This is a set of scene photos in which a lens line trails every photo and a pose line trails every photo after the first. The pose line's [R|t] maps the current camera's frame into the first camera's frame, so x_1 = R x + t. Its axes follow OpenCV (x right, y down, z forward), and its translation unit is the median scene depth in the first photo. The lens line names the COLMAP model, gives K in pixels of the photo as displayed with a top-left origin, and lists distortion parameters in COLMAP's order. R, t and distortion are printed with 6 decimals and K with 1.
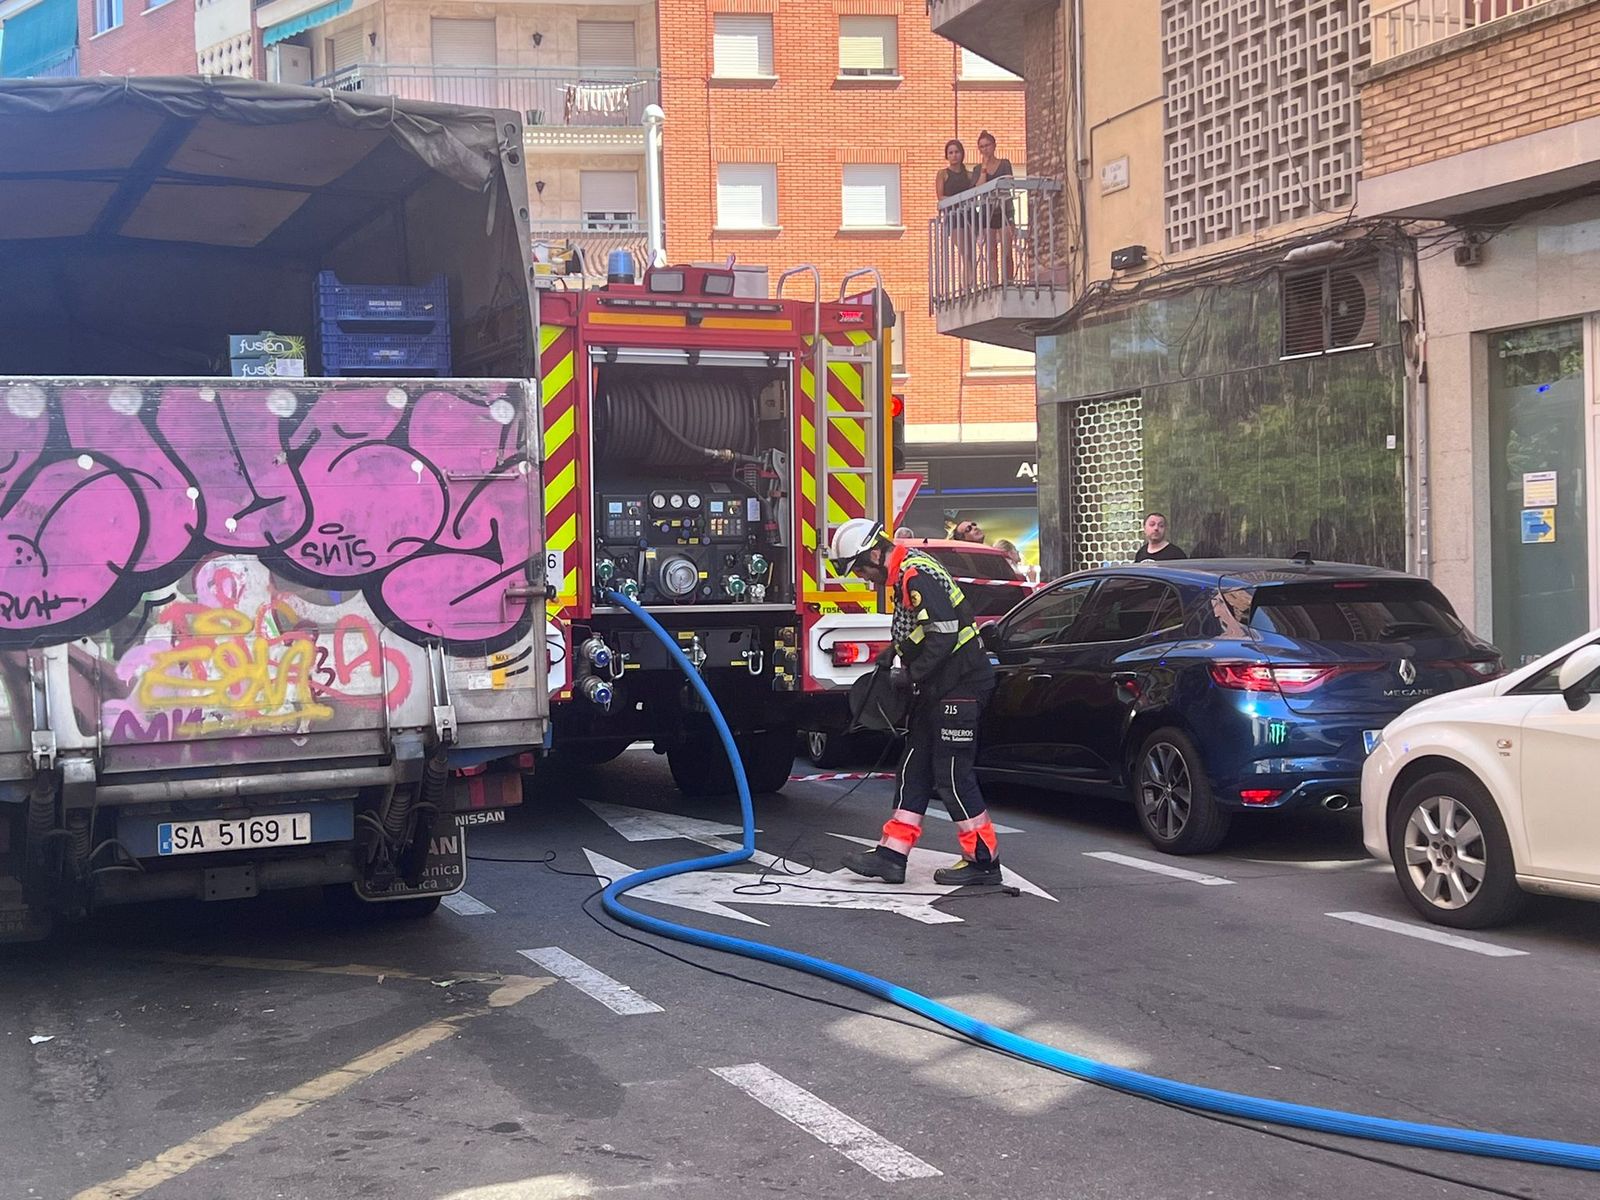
lens RADIAL K [[2197.9, 0, 759.9], [0, 2197.9, 619.8], [0, 0, 1]] dist [0.232008, -0.667729]
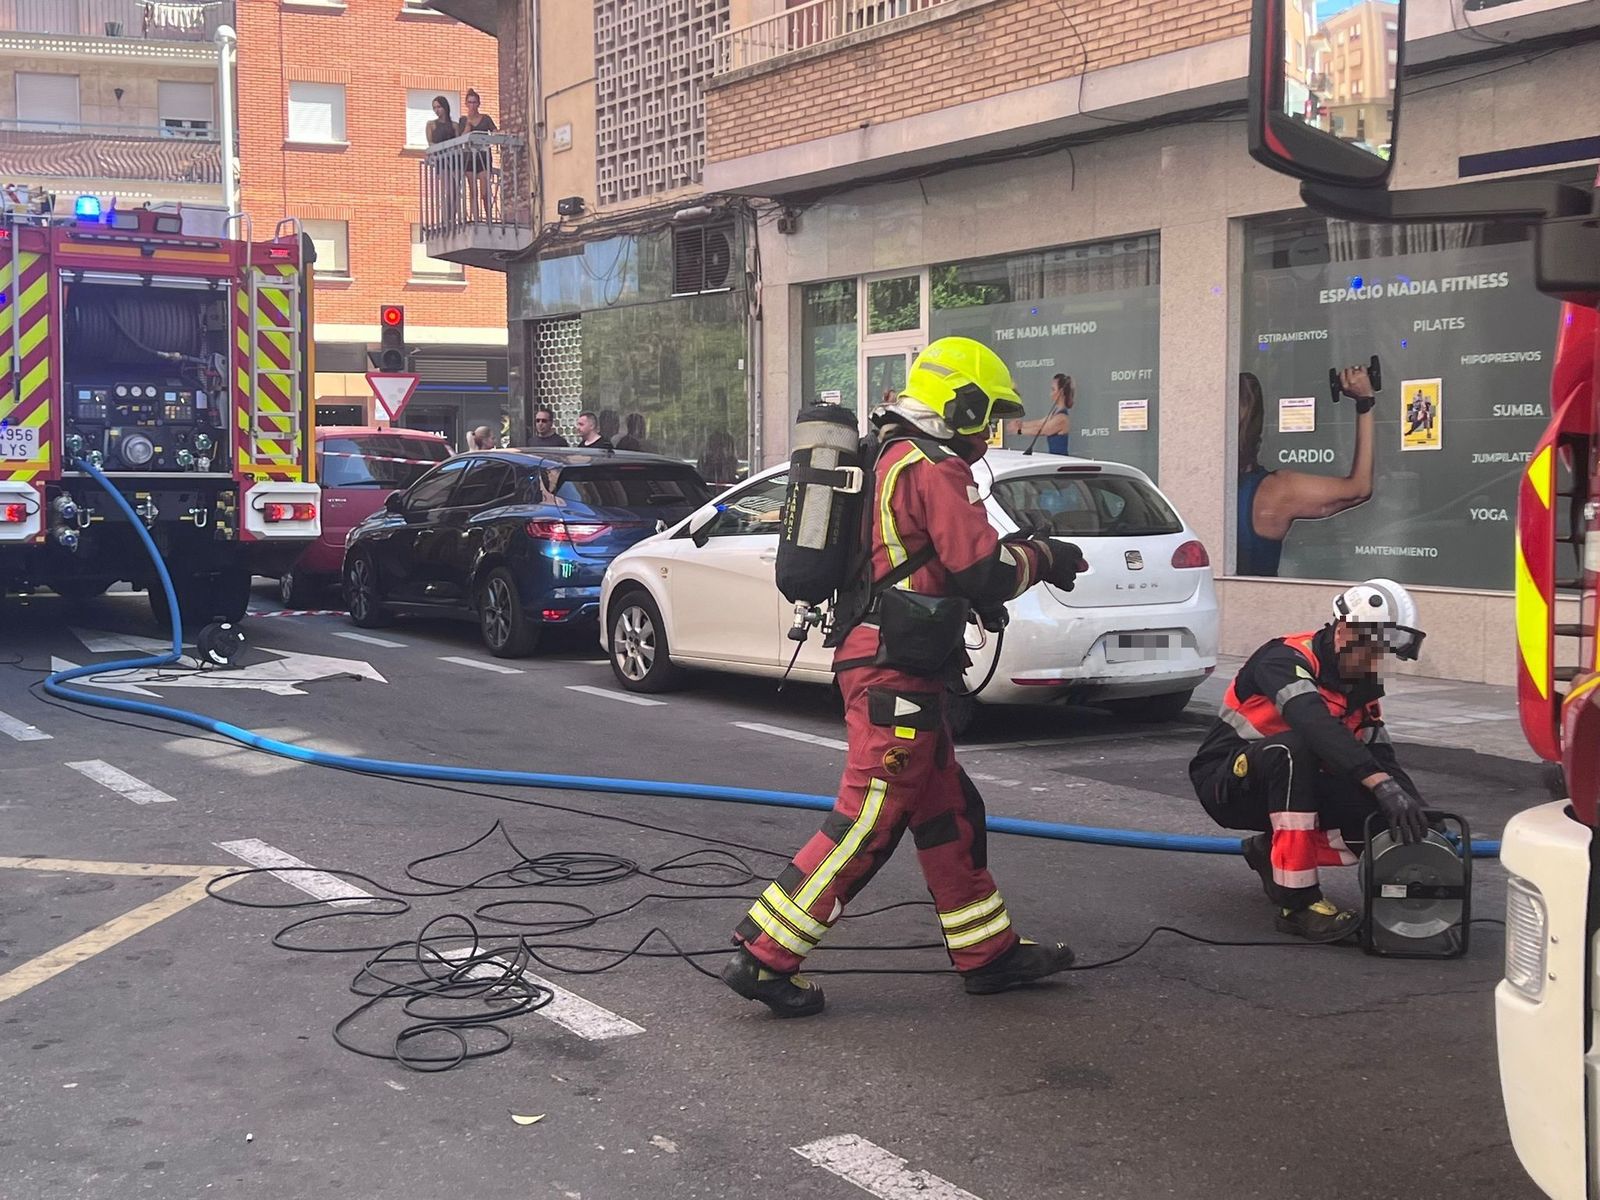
lens RADIAL K [[2084.7, 0, 807.4], [0, 2084.7, 596.8], [0, 0, 1]] dist [0.188782, -0.540347]
pose [[0.980790, 0.007959, 0.194905, 0.092933], [-0.015905, 0.999103, 0.039234, 0.009891], [-0.194418, -0.041580, 0.980037, -0.255583]]
